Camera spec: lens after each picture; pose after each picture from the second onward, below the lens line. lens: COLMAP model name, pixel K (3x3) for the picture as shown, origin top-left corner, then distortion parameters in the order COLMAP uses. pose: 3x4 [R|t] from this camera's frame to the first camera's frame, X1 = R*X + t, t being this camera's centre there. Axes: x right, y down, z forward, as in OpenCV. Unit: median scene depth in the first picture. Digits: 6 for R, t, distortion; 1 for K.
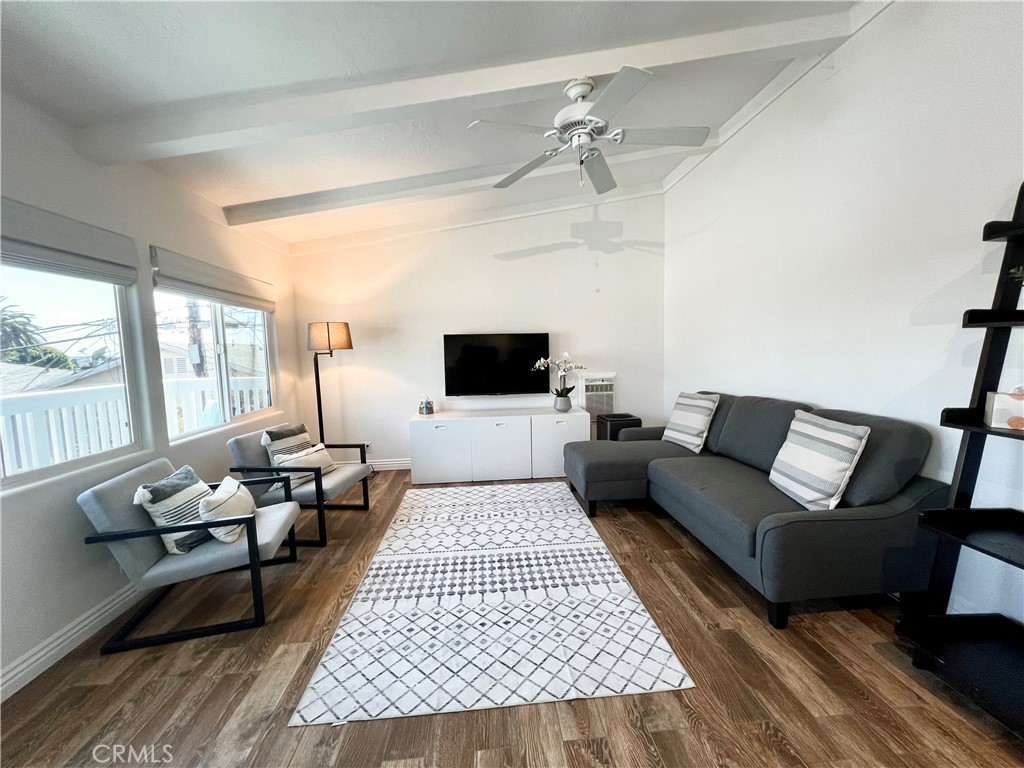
lens RADIAL K [[419.3, 0, 512.0], [0, 419.3, 384.0], [0, 0, 1]] dist [0.000176, 0.000151]
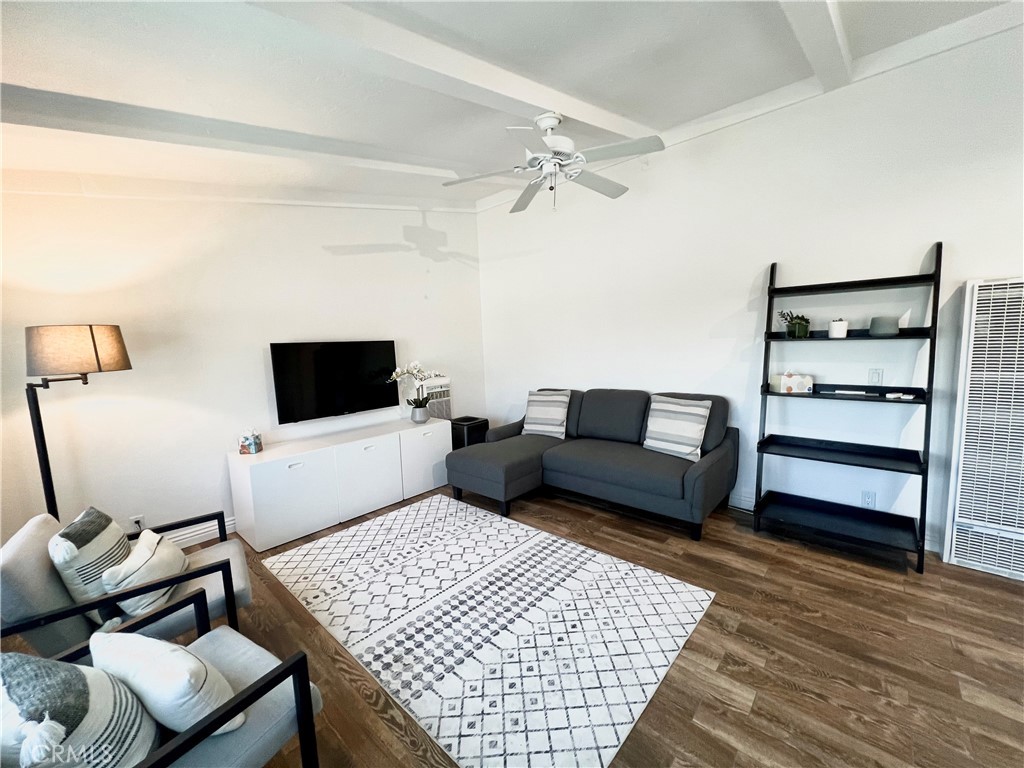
lens RADIAL K [[419.3, 0, 512.0], [0, 419.3, 384.0], [0, 0, 1]] dist [0.000176, 0.000151]
pose [[0.717667, -0.076325, 0.692191, -0.514757], [0.080211, 0.996420, 0.026708, -0.041847], [-0.691751, 0.036354, 0.721220, 0.221553]]
